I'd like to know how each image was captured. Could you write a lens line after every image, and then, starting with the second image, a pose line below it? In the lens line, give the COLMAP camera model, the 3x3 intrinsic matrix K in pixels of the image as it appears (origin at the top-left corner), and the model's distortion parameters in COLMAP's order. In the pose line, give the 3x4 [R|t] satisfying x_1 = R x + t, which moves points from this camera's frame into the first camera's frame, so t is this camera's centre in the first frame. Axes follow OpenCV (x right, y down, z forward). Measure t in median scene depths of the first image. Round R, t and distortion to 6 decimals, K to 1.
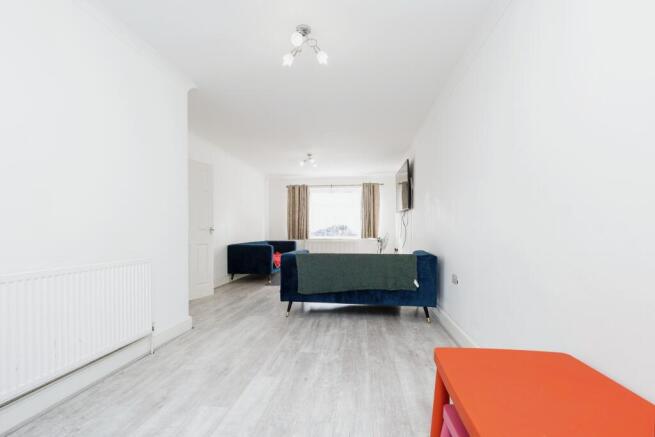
lens RADIAL K [[269.1, 0, 327.3], [0, 269.1, 233.7], [0, 0, 1]] dist [0.000472, -0.000156]
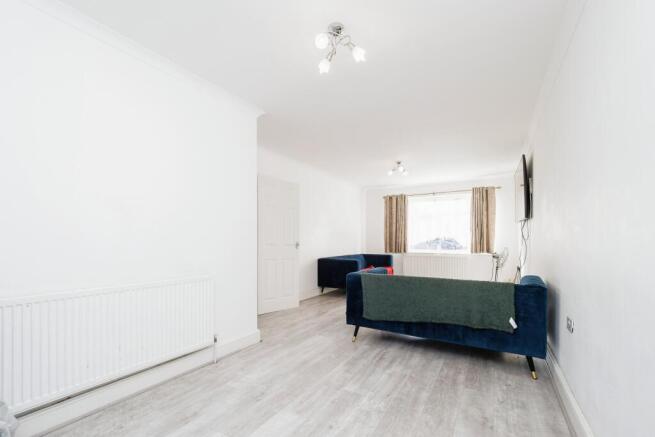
lens RADIAL K [[275.0, 0, 328.1], [0, 275.0, 241.4], [0, 0, 1]] dist [-0.004301, -0.000563]
pose [[0.924095, 0.001616, -0.382160, 0.144673], [-0.005851, 0.999934, -0.009922, -0.028958], [0.382118, 0.011405, 0.924043, 0.100002]]
